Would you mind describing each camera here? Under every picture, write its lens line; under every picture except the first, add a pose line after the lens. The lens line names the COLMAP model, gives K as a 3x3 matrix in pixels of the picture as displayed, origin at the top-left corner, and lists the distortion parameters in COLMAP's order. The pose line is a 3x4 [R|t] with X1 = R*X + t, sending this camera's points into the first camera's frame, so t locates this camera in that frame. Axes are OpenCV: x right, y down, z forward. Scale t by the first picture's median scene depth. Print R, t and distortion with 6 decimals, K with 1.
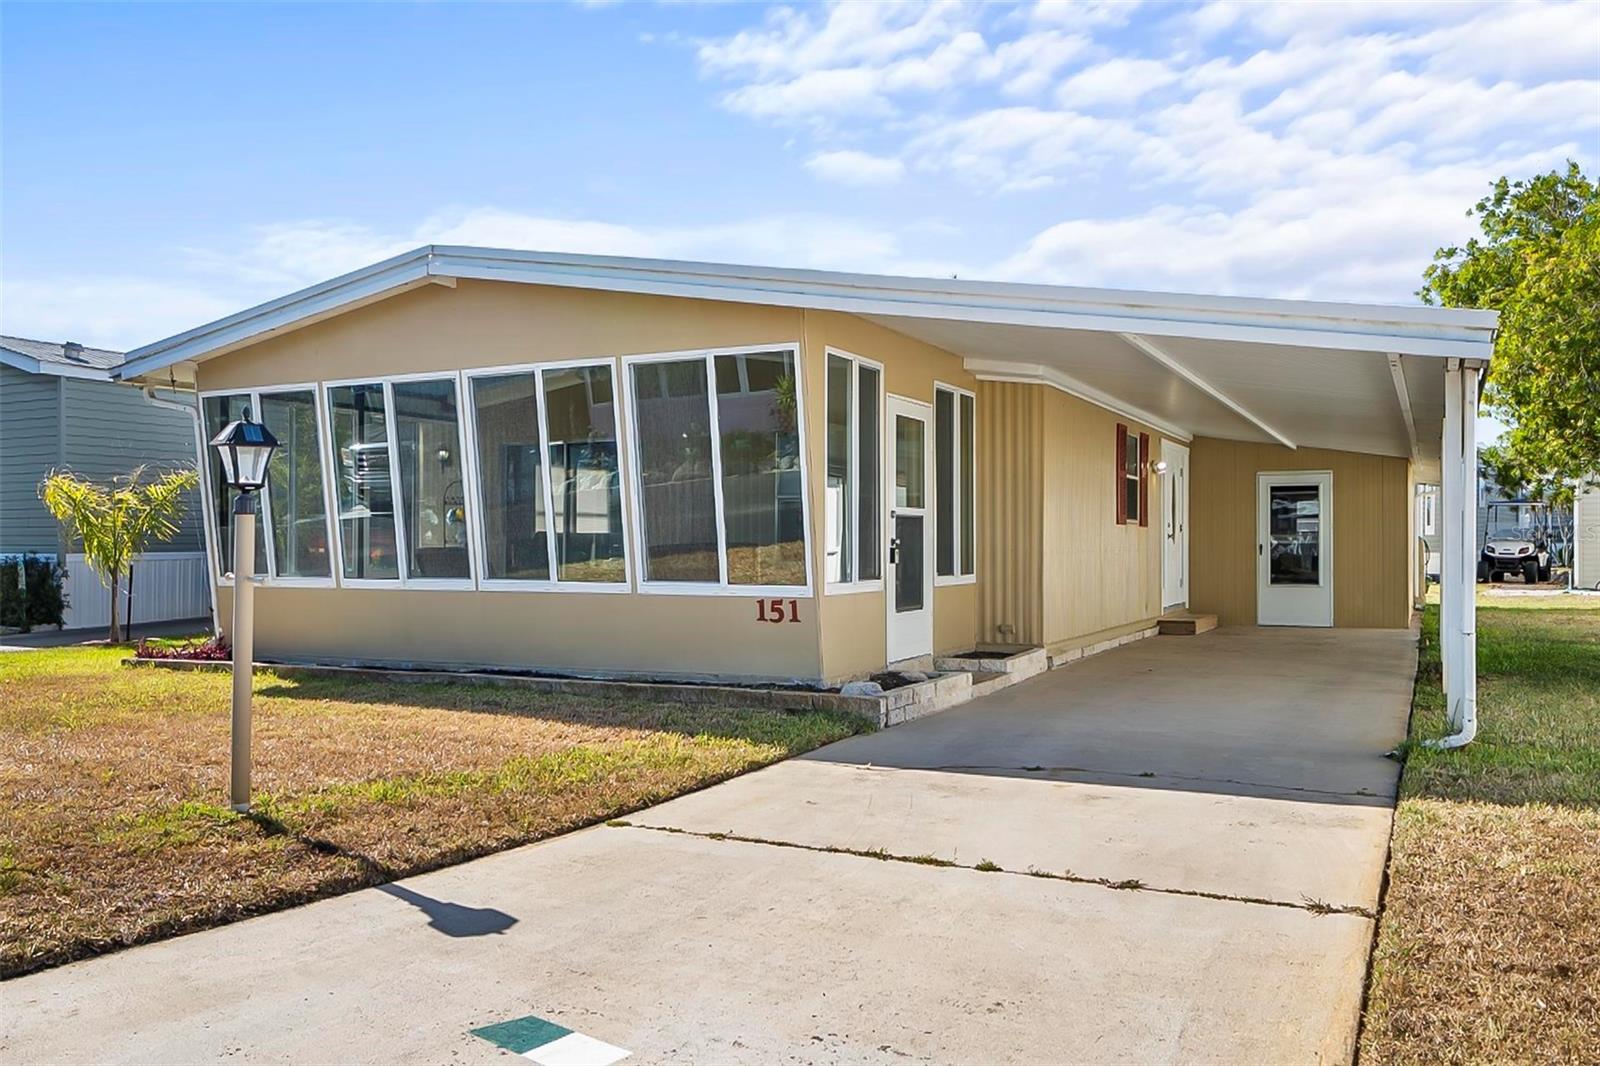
lens RADIAL K [[1238.0, 0, 800.0], [0, 1238.0, 533.0], [0, 0, 1]] dist [-0.010388, -0.001334]
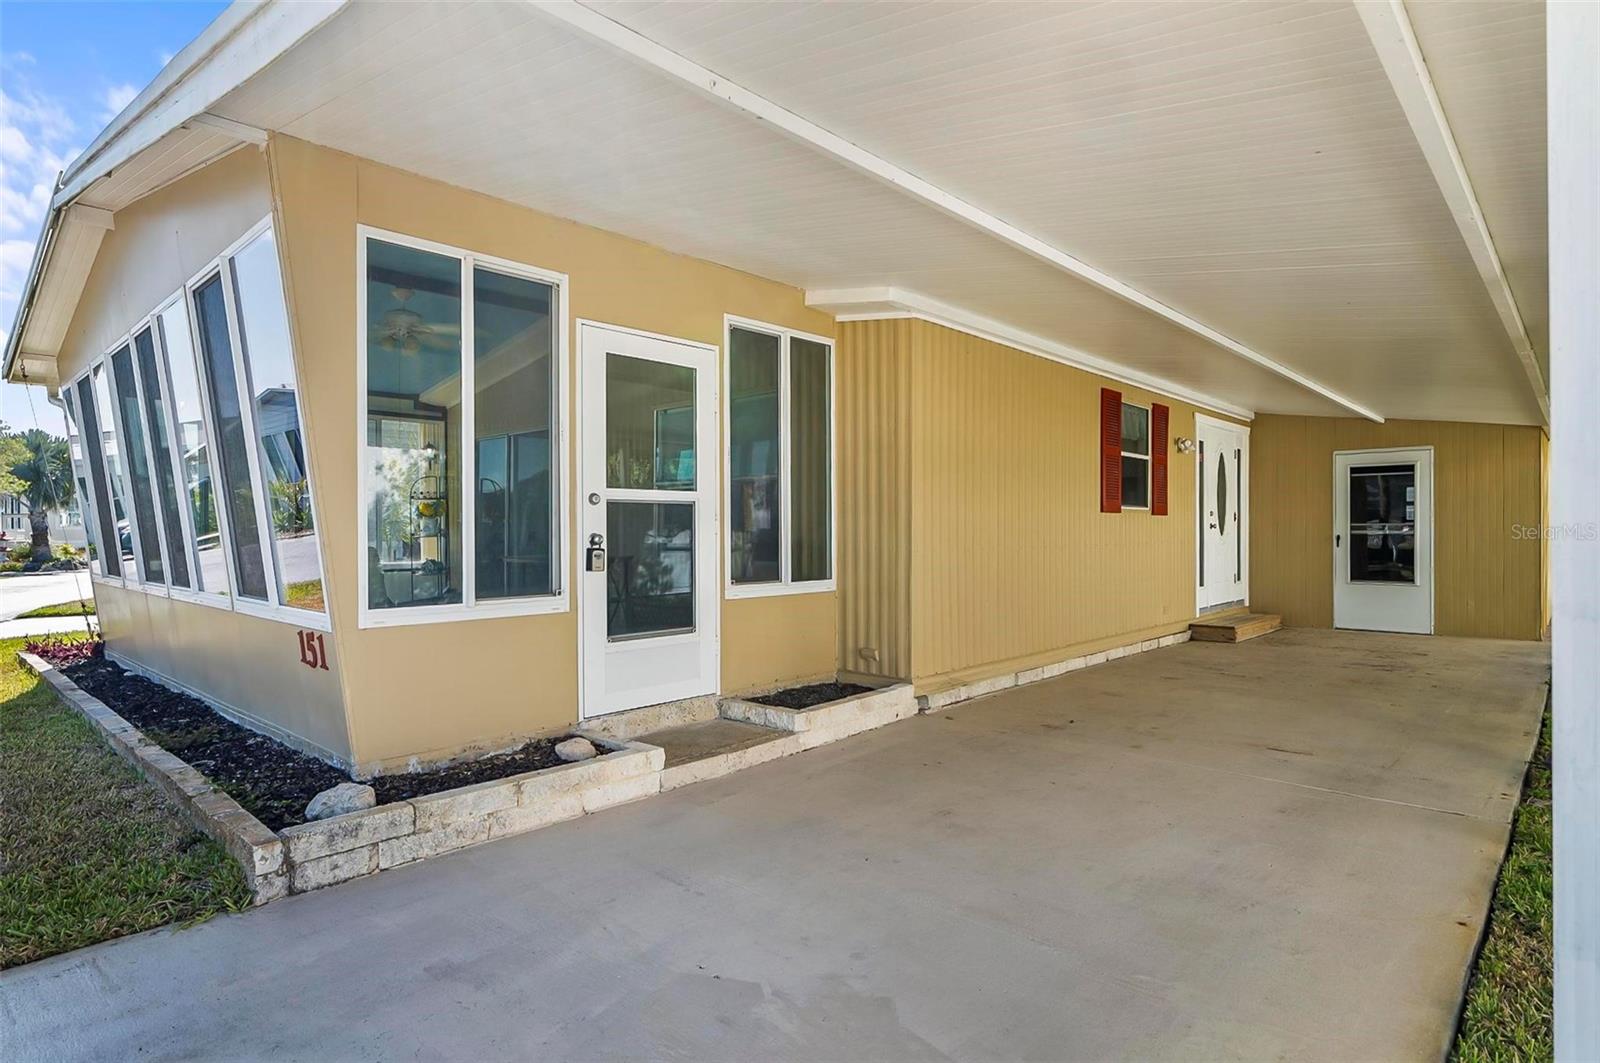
lens RADIAL K [[849.6, 0, 800.0], [0, 849.6, 531.5], [0, 0, 1]] dist [0.002954, 0.000763]
pose [[0.961798, -0.003910, -0.273733, 0.270854], [0.006268, 0.999950, 0.007740, -0.000129], [0.273689, -0.009160, 0.961774, 0.506780]]
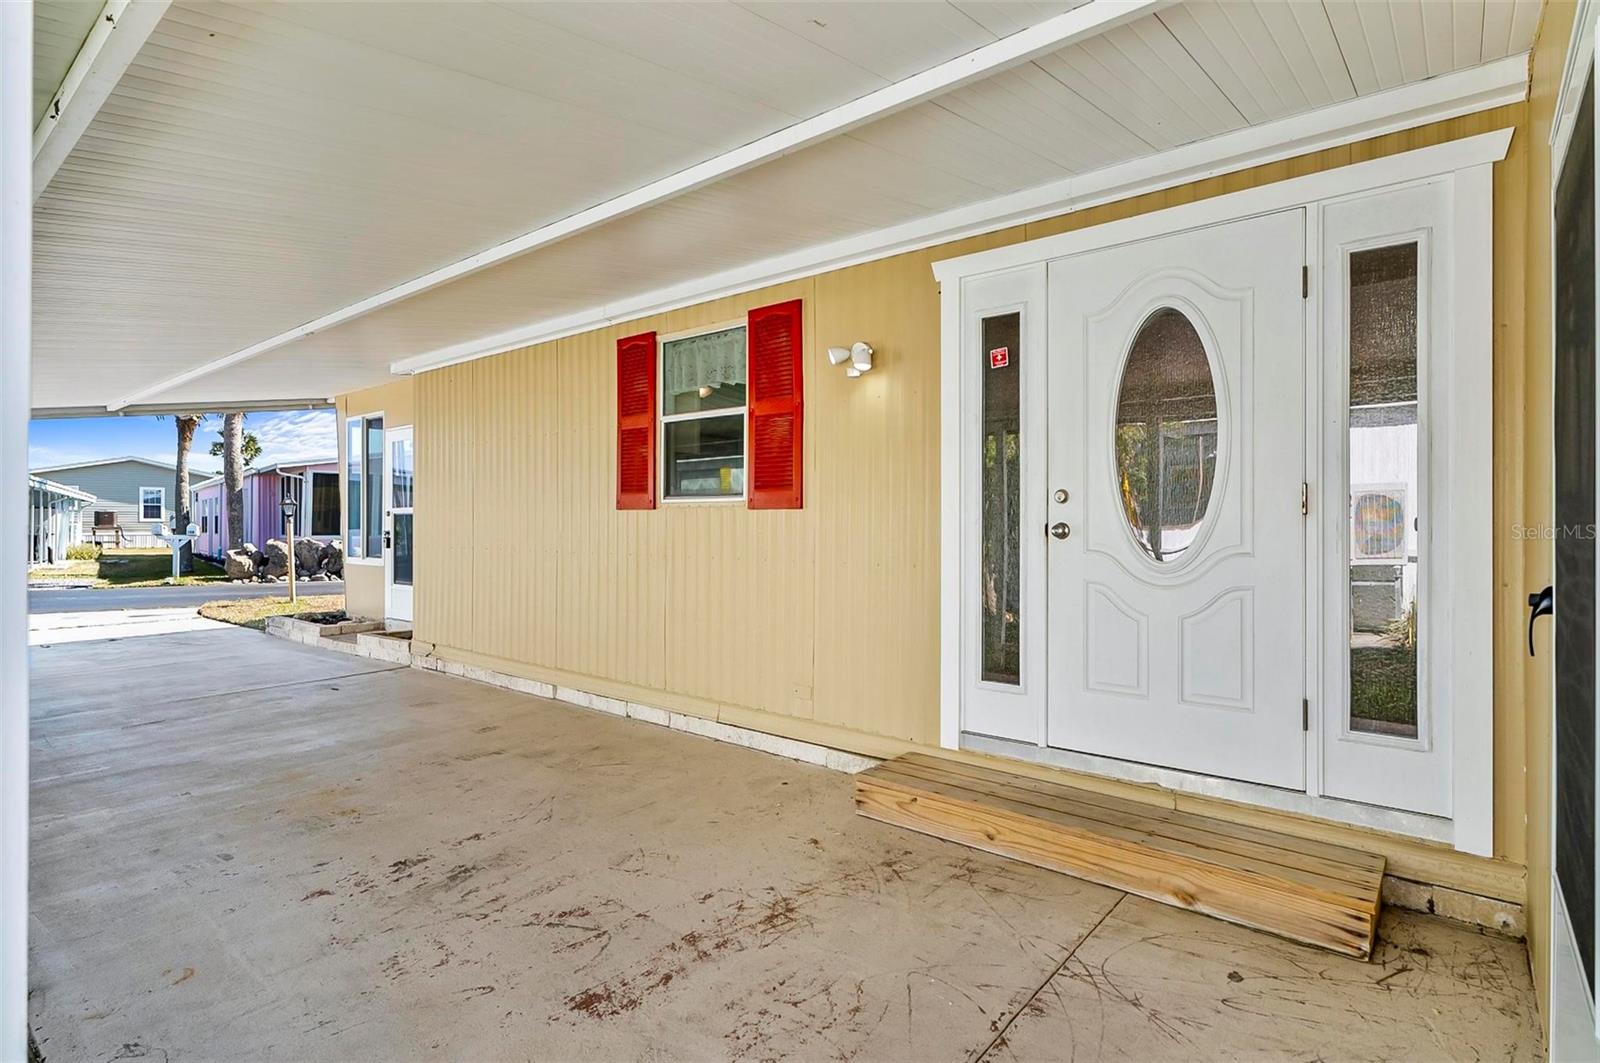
lens RADIAL K [[794.6, 0, 834.3], [0, 794.6, 528.1], [0, 0, 1]] dist [0.000779, 0.000076]
pose [[-0.188361, -0.007689, -0.982070, 0.760544], [-0.004254, 0.999966, -0.007013, 0.004984], [0.982091, 0.002856, -0.188387, 1.456537]]
